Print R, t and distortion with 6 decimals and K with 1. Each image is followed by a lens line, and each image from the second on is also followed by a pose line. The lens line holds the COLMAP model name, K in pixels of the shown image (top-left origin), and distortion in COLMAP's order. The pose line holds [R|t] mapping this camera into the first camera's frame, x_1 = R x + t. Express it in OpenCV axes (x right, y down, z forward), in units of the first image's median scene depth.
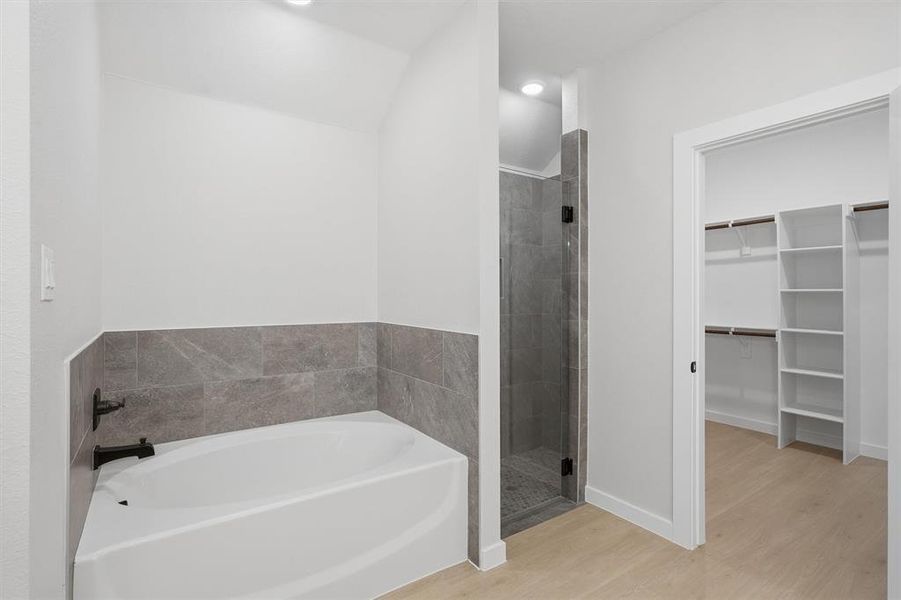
lens RADIAL K [[433.3, 0, 449.0], [0, 433.3, 292.6], [0, 0, 1]] dist [-0.002477, -0.000312]
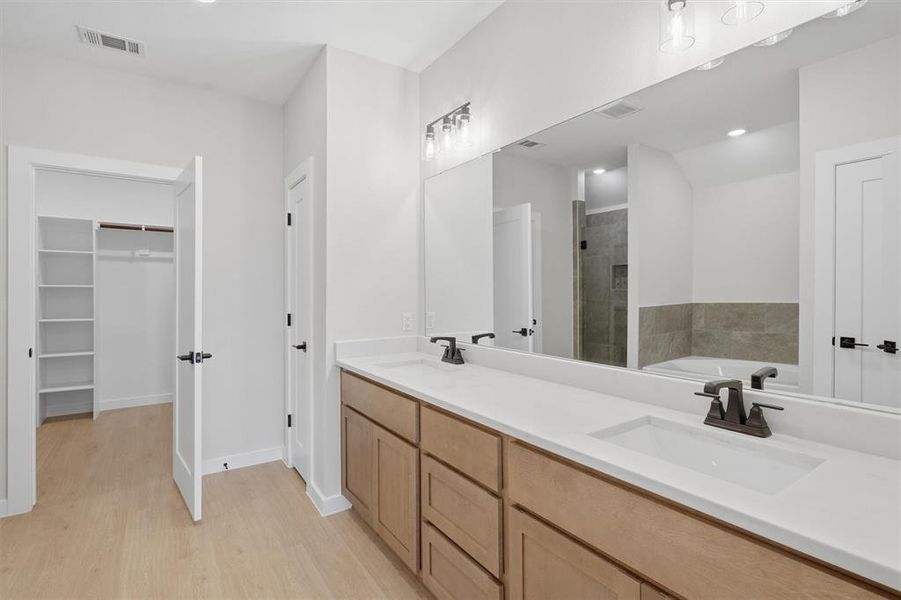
lens RADIAL K [[433.3, 0, 449.0], [0, 433.3, 292.6], [0, 0, 1]] dist [-0.002477, -0.000312]
pose [[0.014778, -0.011170, 0.999828, -0.377391], [-0.000160, 0.999938, 0.011174, -0.001548], [-0.999891, -0.000326, 0.014775, -0.090925]]
